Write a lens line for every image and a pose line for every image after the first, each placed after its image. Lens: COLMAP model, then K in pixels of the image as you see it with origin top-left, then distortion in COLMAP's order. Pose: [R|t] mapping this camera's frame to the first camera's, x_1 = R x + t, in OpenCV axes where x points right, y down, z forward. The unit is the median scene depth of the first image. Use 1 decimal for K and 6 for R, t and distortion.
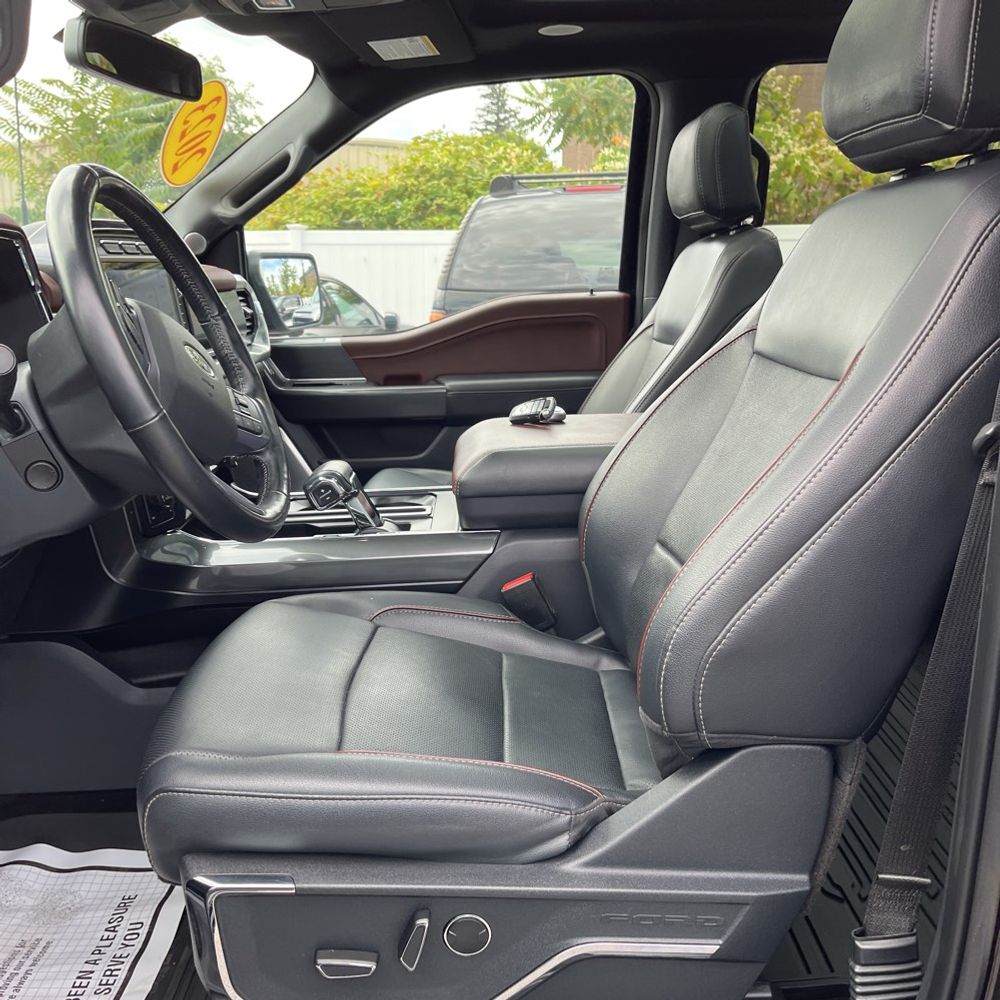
lens RADIAL K [[1043.7, 0, 501.2], [0, 1043.7, 511.9], [0, 0, 1]] dist [0.005782, 0.029848]
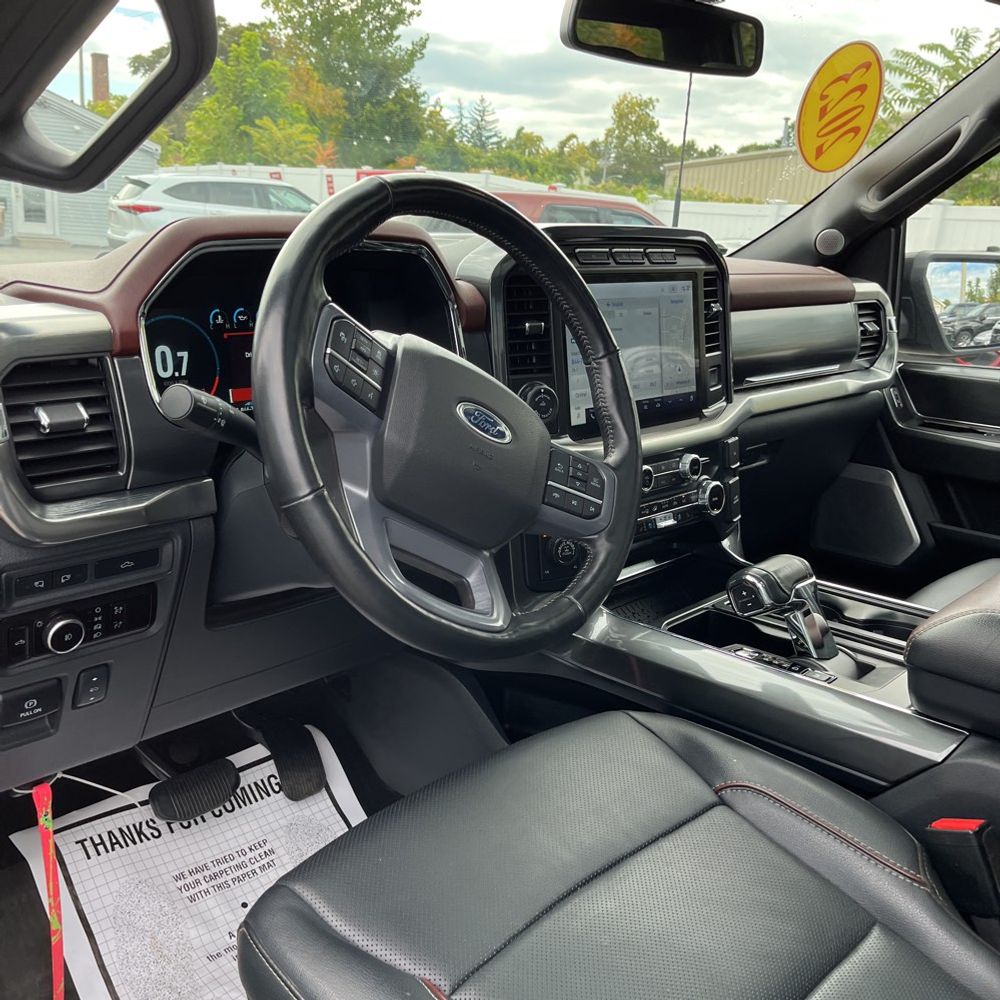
lens RADIAL K [[1019.3, 0, 494.9], [0, 1019.3, 516.8], [0, 0, 1]] dist [0.099216, -0.163275]
pose [[0.702708, 0.229836, -0.673333, 0.136475], [-0.204458, 0.971700, 0.118303, -0.089908], [0.681468, 0.054536, 0.729813, 0.234937]]
